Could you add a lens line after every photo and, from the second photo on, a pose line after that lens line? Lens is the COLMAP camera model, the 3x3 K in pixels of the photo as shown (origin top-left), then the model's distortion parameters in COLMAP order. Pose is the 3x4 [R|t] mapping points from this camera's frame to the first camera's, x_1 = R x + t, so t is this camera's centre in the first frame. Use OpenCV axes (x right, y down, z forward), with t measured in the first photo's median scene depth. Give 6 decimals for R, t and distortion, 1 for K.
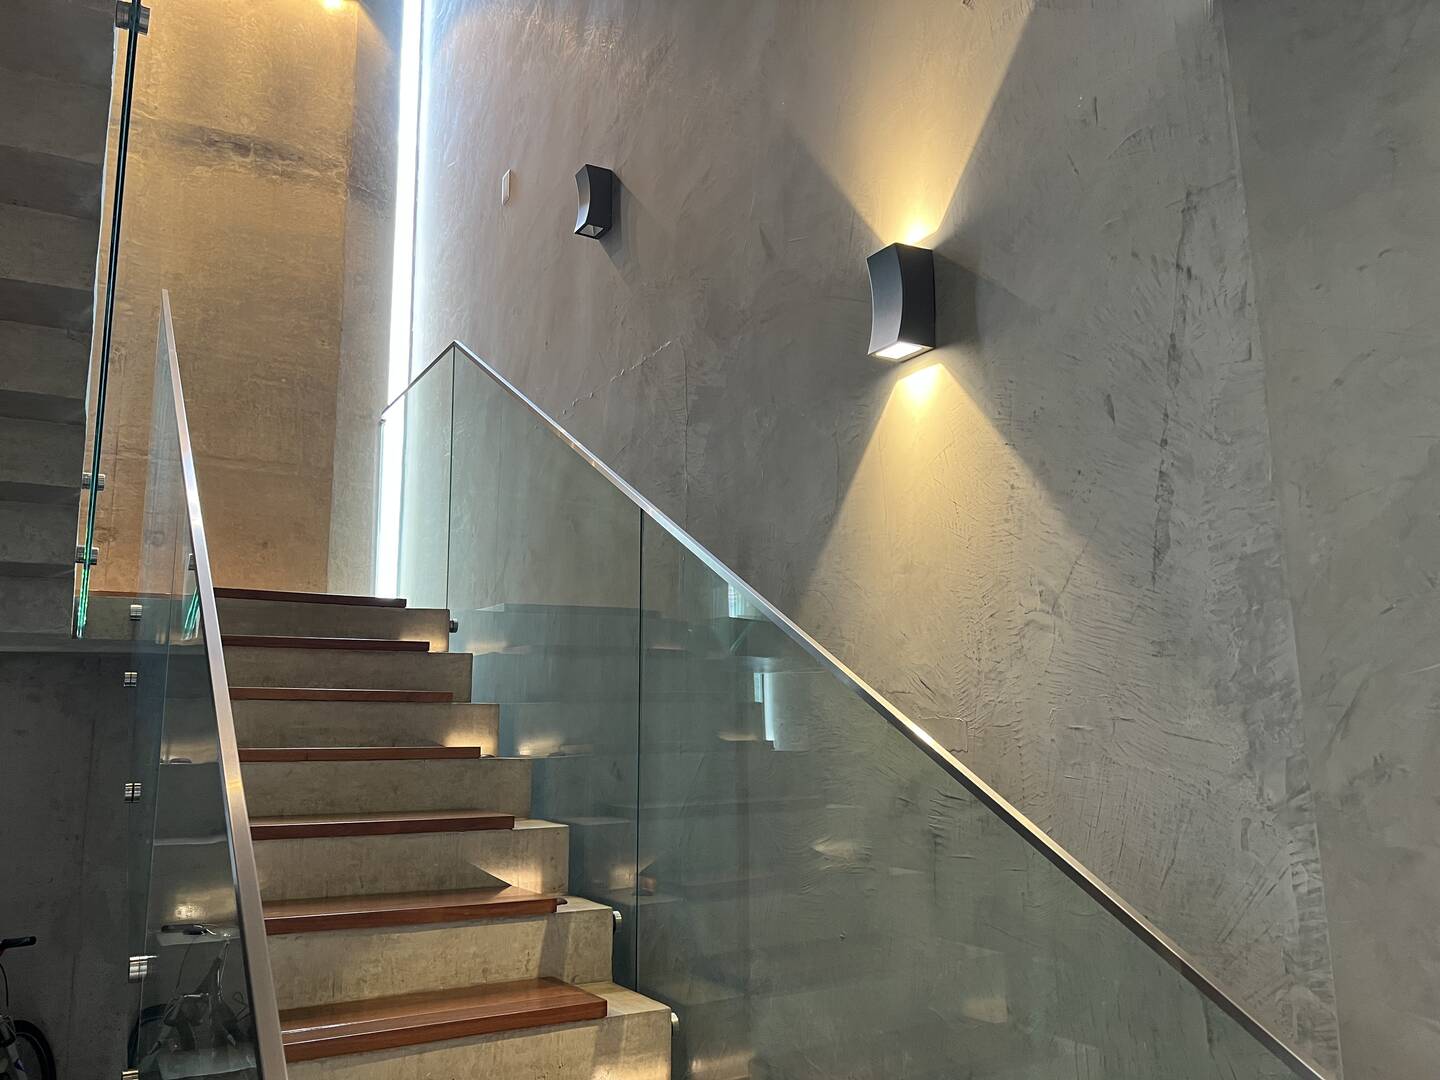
lens RADIAL K [[1075.4, 0, 730.4], [0, 1075.4, 539.7], [0, 0, 1]] dist [0.003785, -0.001940]
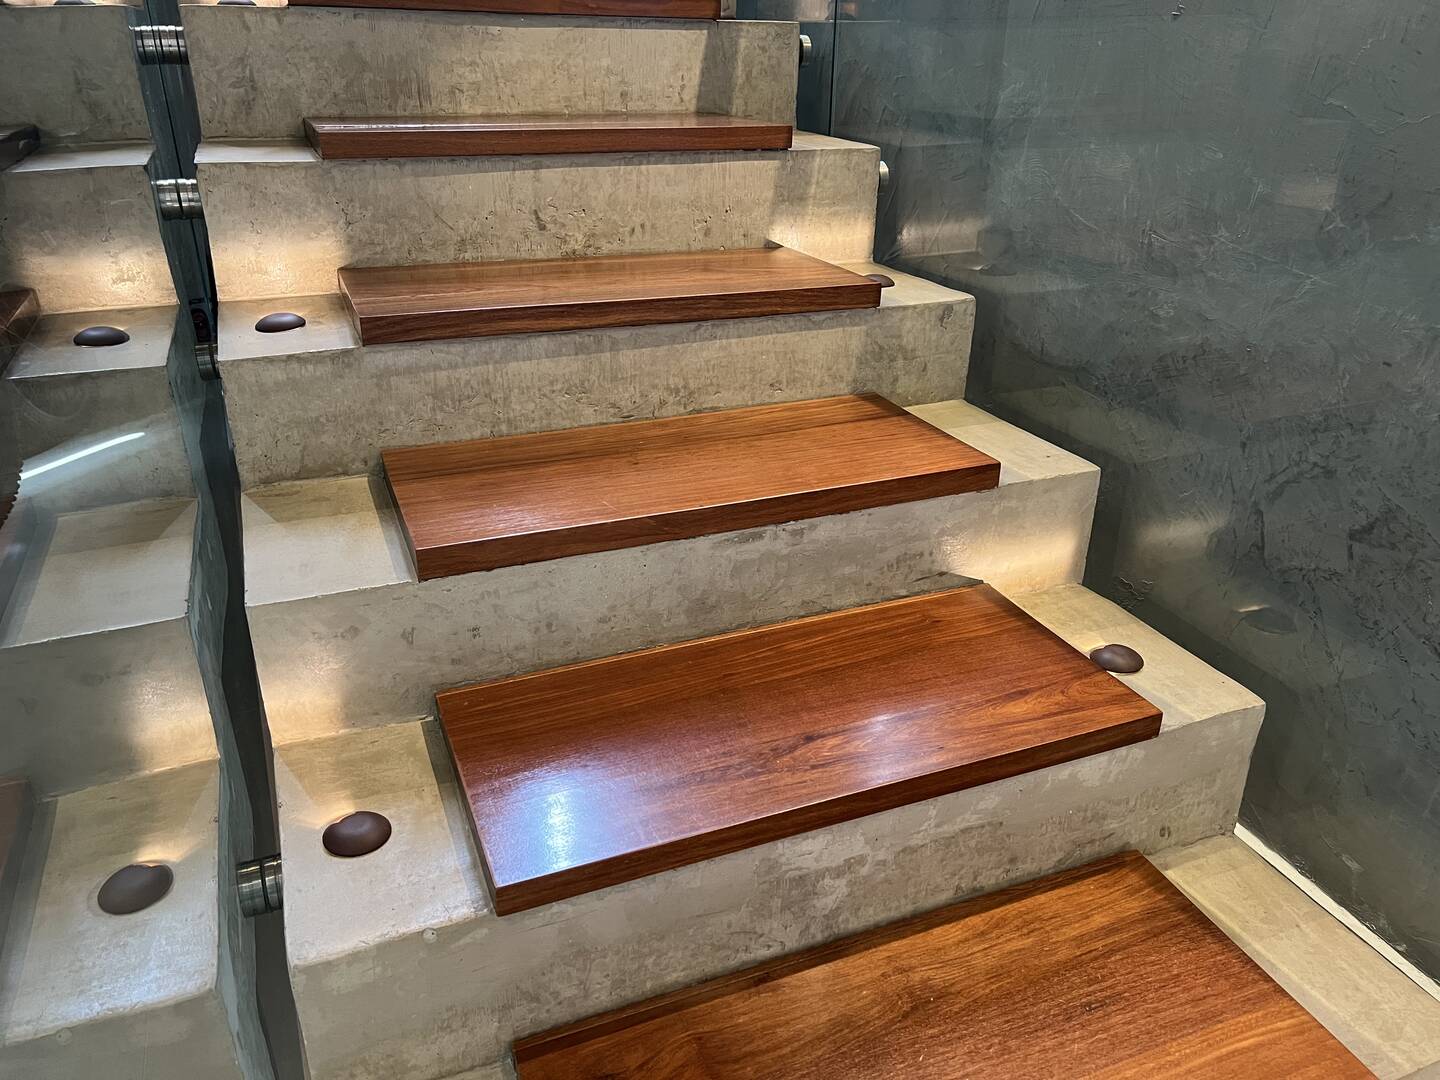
lens RADIAL K [[1075.4, 0, 718.2], [0, 1075.4, 541.1], [0, 0, 1]] dist [0.003785, -0.001940]
pose [[0.986897, 0.084535, -0.137433, -0.040862], [0.011872, 0.811413, 0.584353, 0.225763], [0.160913, -0.578328, 0.799777, 0.260465]]
